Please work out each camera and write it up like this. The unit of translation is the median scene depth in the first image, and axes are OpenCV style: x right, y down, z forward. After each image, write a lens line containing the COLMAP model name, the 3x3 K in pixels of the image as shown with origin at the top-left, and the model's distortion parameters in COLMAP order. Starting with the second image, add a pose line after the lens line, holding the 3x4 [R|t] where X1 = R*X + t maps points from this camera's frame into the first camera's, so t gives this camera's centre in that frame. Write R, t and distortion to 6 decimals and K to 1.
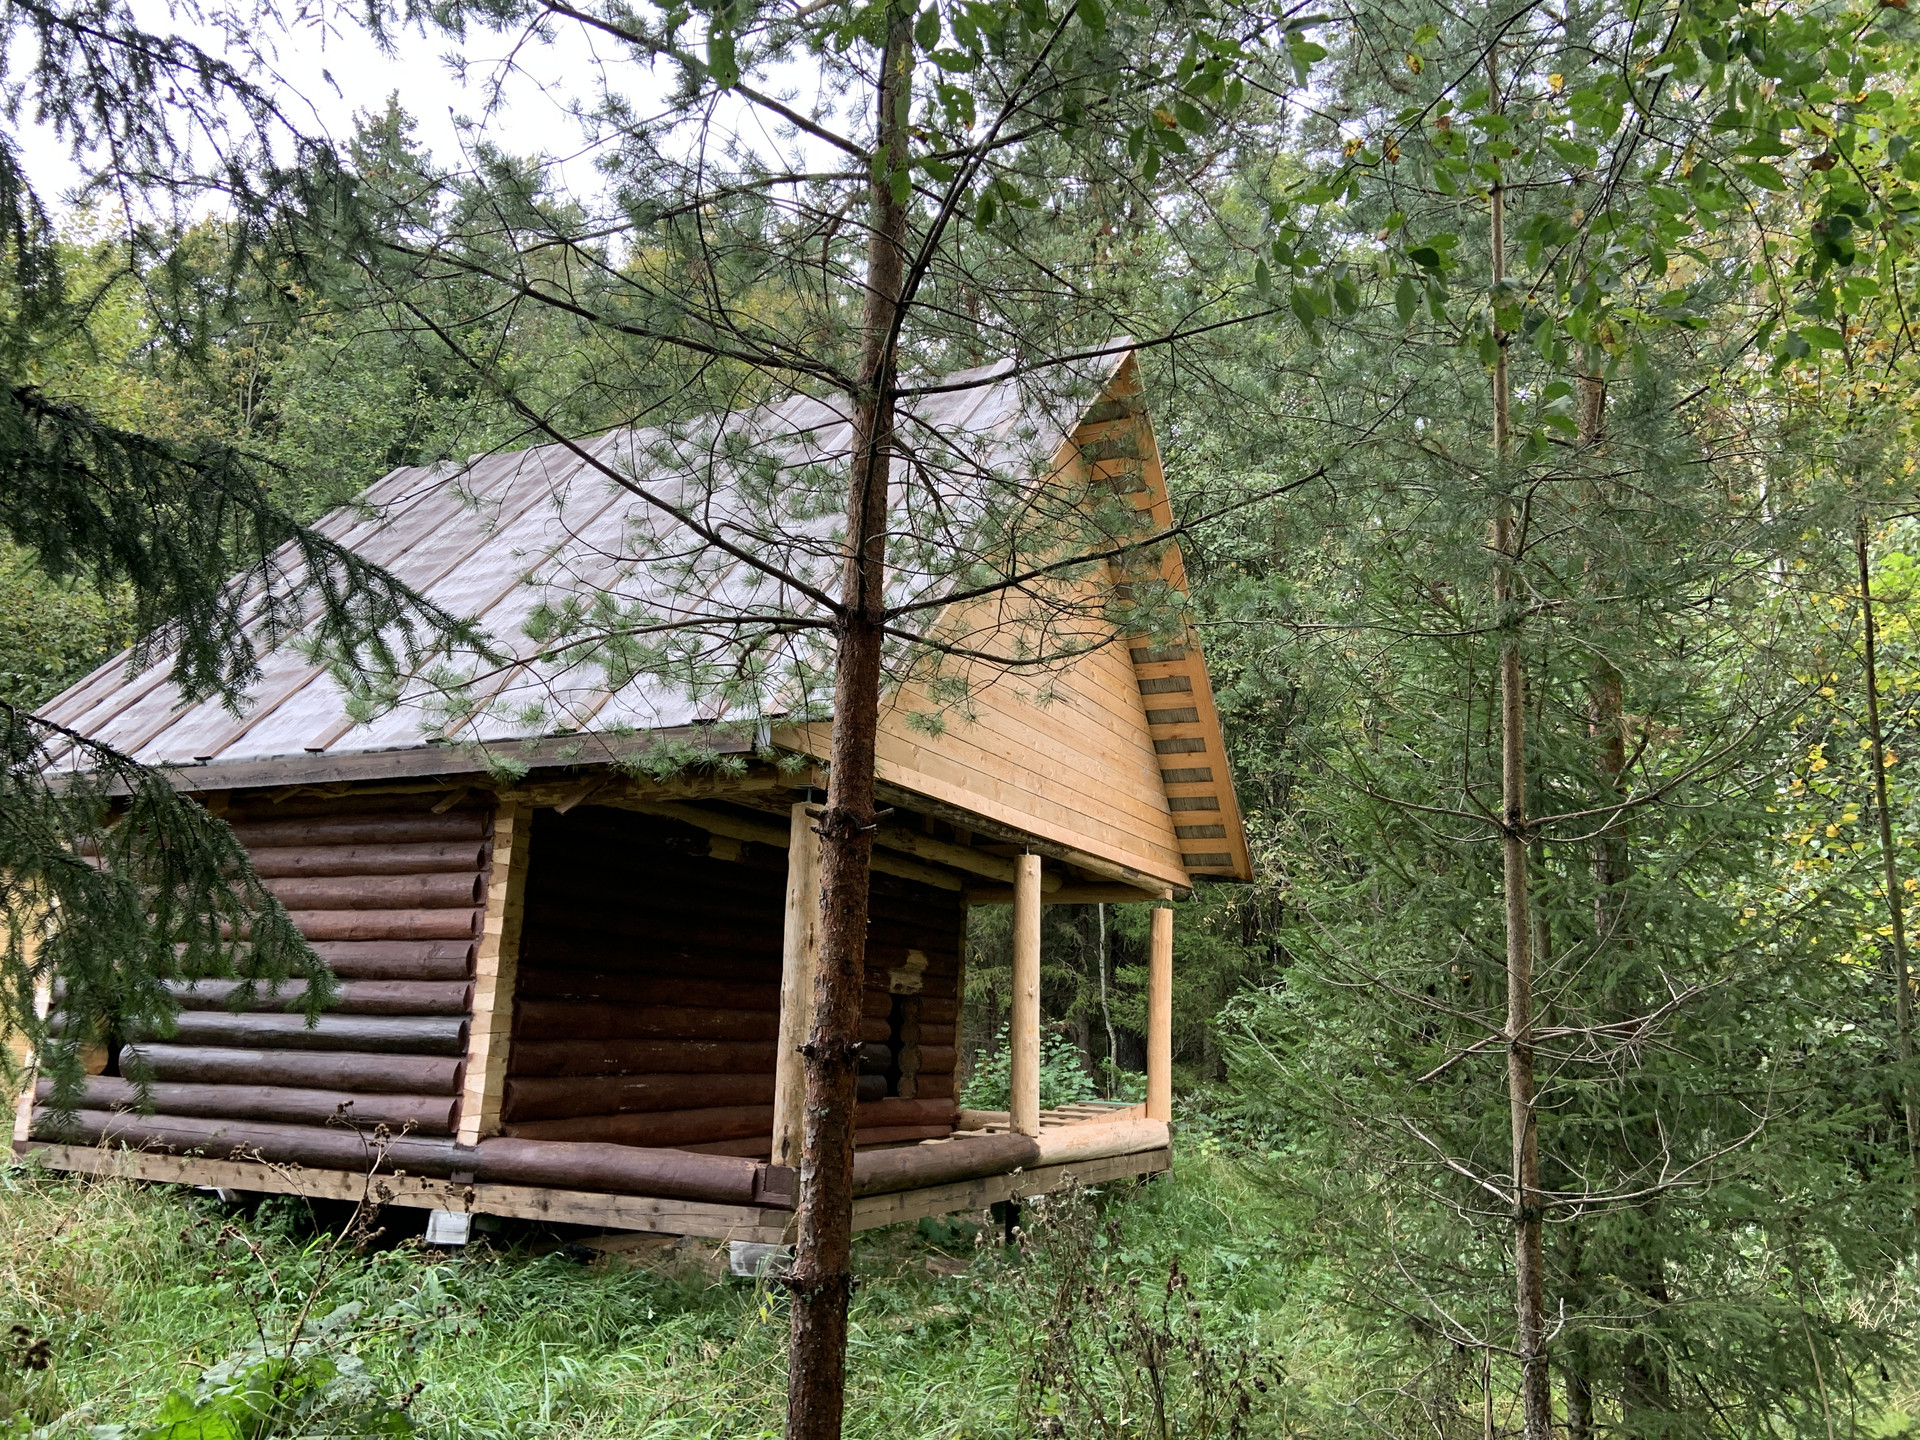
lens RADIAL K [[1441.2, 0, 948.5], [0, 1441.2, 711.8], [0, 0, 1]] dist [0.127526, -0.151701]
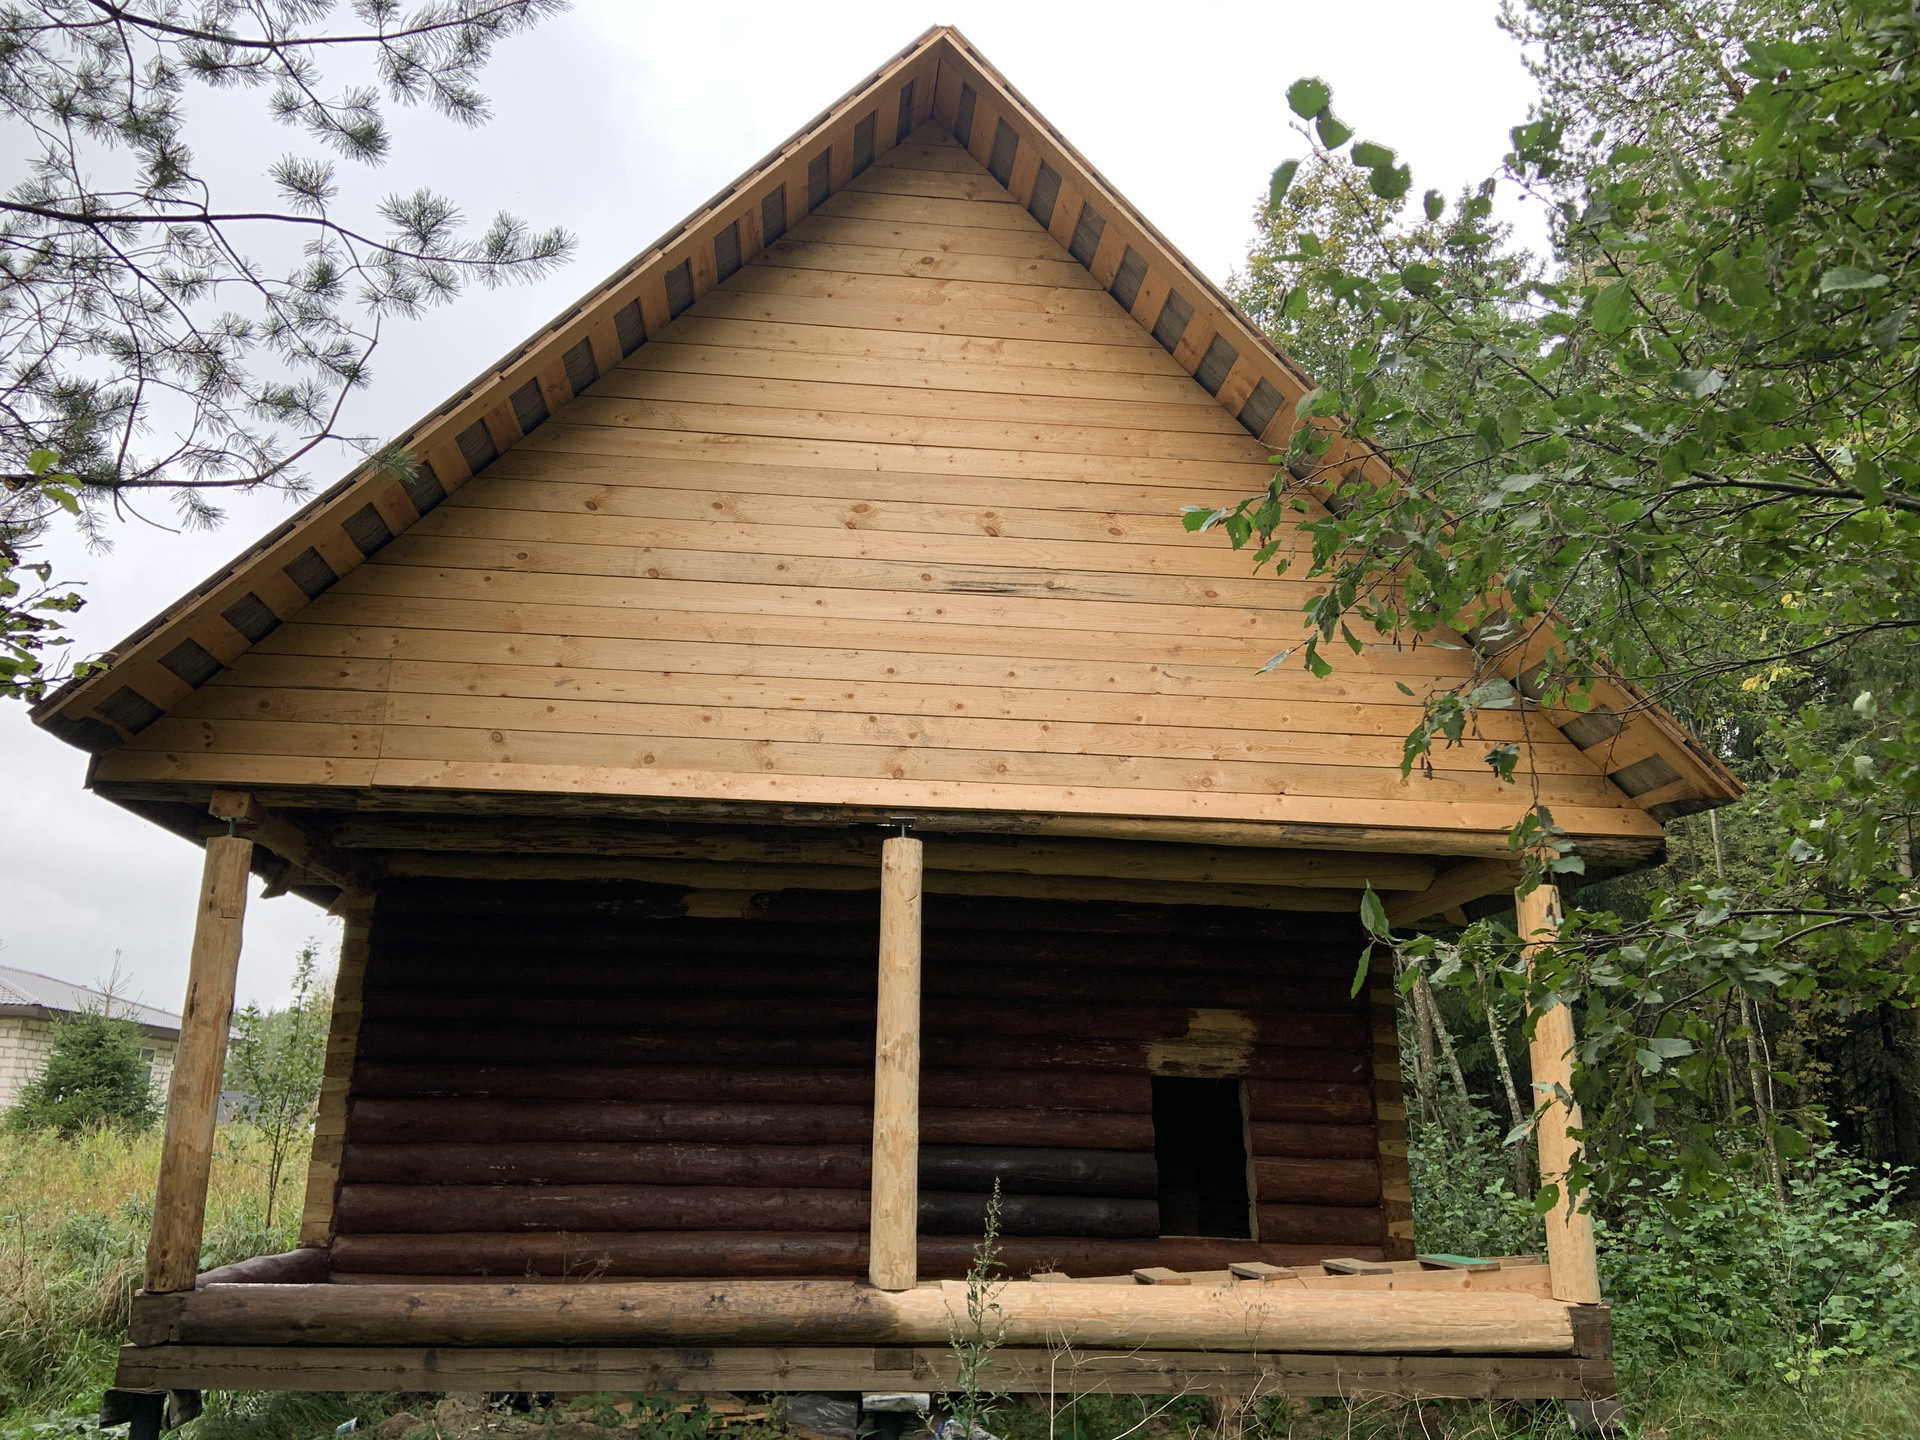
lens RADIAL K [[1441.2, 0, 948.5], [0, 1441.2, 711.8], [0, 0, 1]] dist [0.127526, -0.151701]
pose [[0.524416, -0.263846, -0.809551, 0.667596], [0.185004, 0.963372, -0.194135, 0.191107], [0.831121, -0.047963, 0.554020, 0.729322]]
